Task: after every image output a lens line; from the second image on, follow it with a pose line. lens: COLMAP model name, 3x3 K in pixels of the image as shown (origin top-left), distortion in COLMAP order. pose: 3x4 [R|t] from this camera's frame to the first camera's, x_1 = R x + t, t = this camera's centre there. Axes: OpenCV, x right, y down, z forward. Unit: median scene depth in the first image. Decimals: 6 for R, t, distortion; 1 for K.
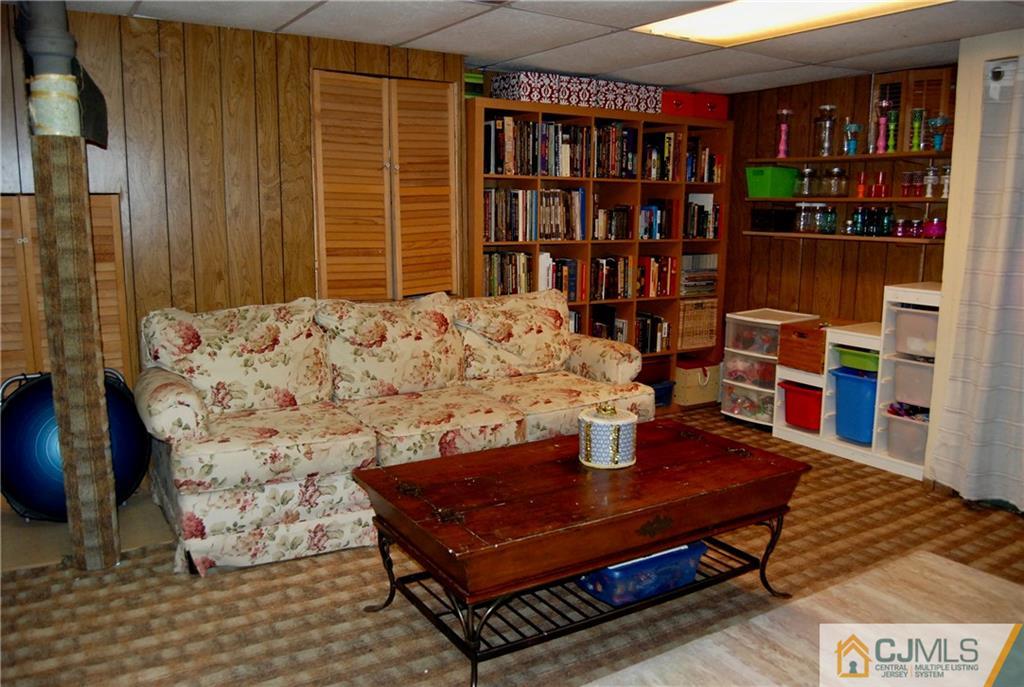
lens RADIAL K [[808.3, 0, 511.4], [0, 808.3, 347.2], [0, 0, 1]] dist [-0.076127, 0.011100]
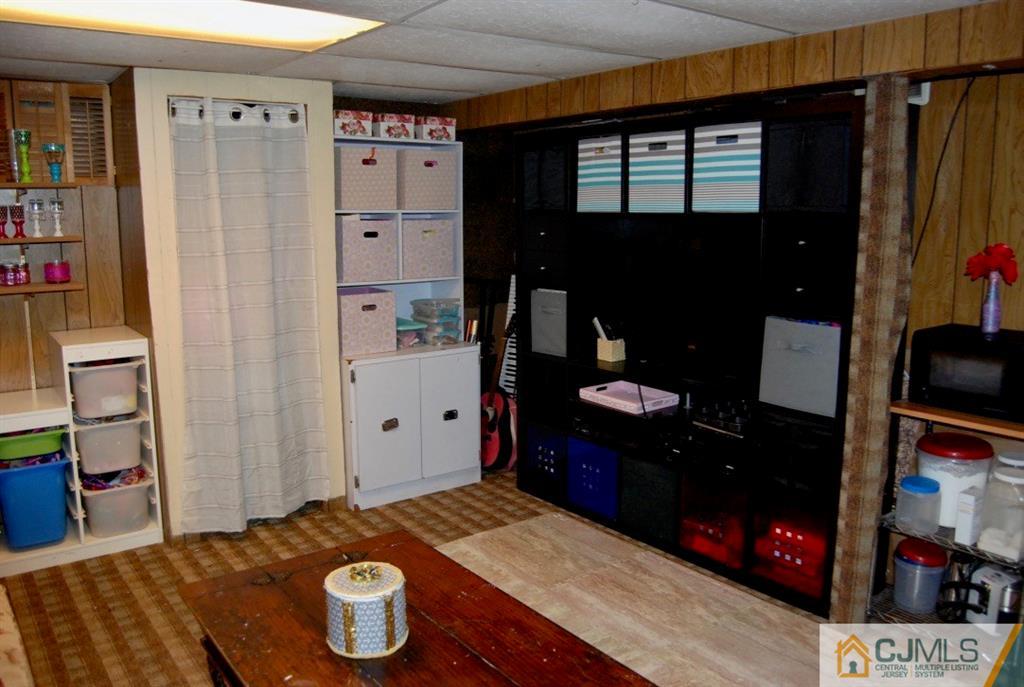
lens RADIAL K [[808.3, 0, 510.7], [0, 808.3, 337.7], [0, 0, 1]] dist [-0.076127, 0.011100]
pose [[-0.078441, -0.150910, 0.985430, -0.387777], [0.181389, 0.969816, 0.162957, -0.140231], [-0.980278, 0.191529, -0.048699, 0.606046]]
